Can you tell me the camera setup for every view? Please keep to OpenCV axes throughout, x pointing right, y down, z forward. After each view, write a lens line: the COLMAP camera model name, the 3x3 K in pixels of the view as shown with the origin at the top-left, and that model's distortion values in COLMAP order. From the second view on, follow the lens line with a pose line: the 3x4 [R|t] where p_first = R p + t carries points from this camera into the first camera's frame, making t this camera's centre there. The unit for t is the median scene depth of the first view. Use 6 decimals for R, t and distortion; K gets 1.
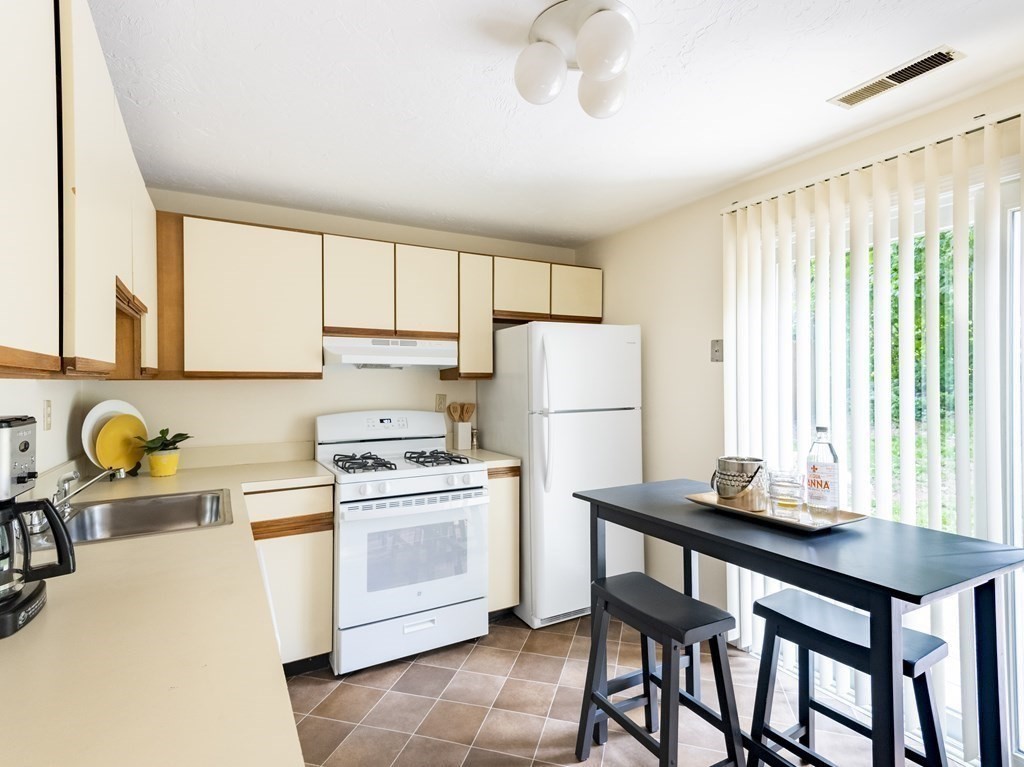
lens RADIAL K [[523.1, 0, 507.9], [0, 523.1, 383.5], [0, 0, 1]] dist [0.041271, -0.009243]
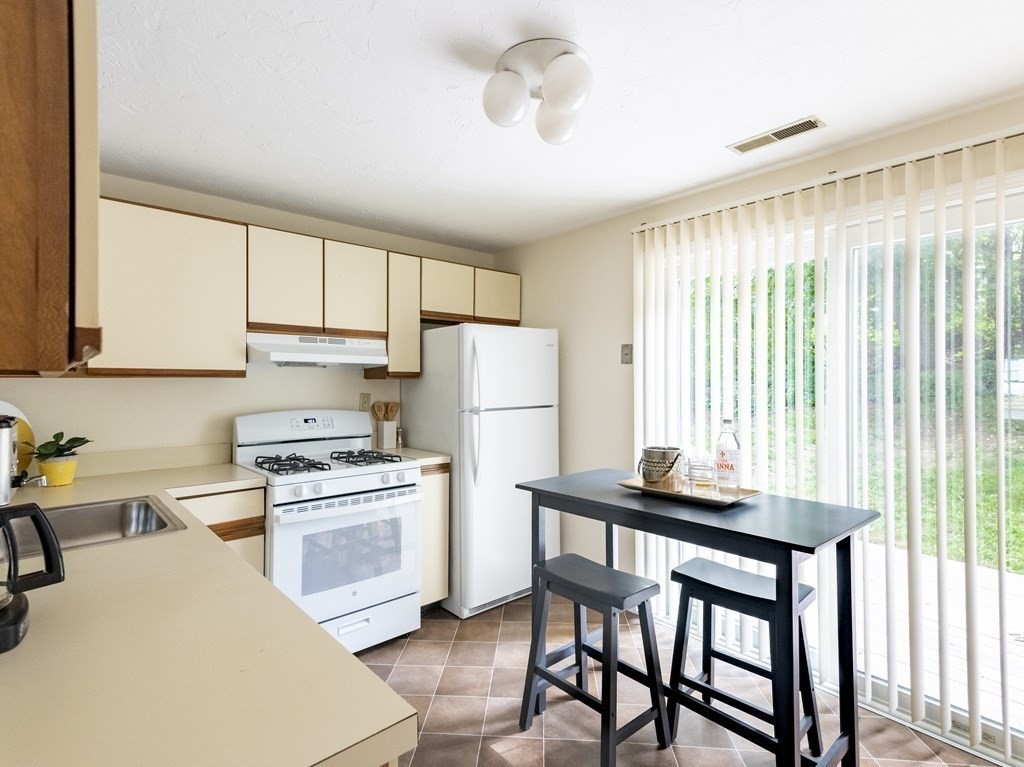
lens RADIAL K [[523.1, 0, 512.7], [0, 523.1, 382.7], [0, 0, 1]] dist [0.041271, -0.009243]
pose [[0.975211, 0.002577, 0.221262, -0.112007], [-0.002476, 0.999997, -0.000735, 0.000741], [-0.221264, 0.000169, 0.975214, -0.044435]]
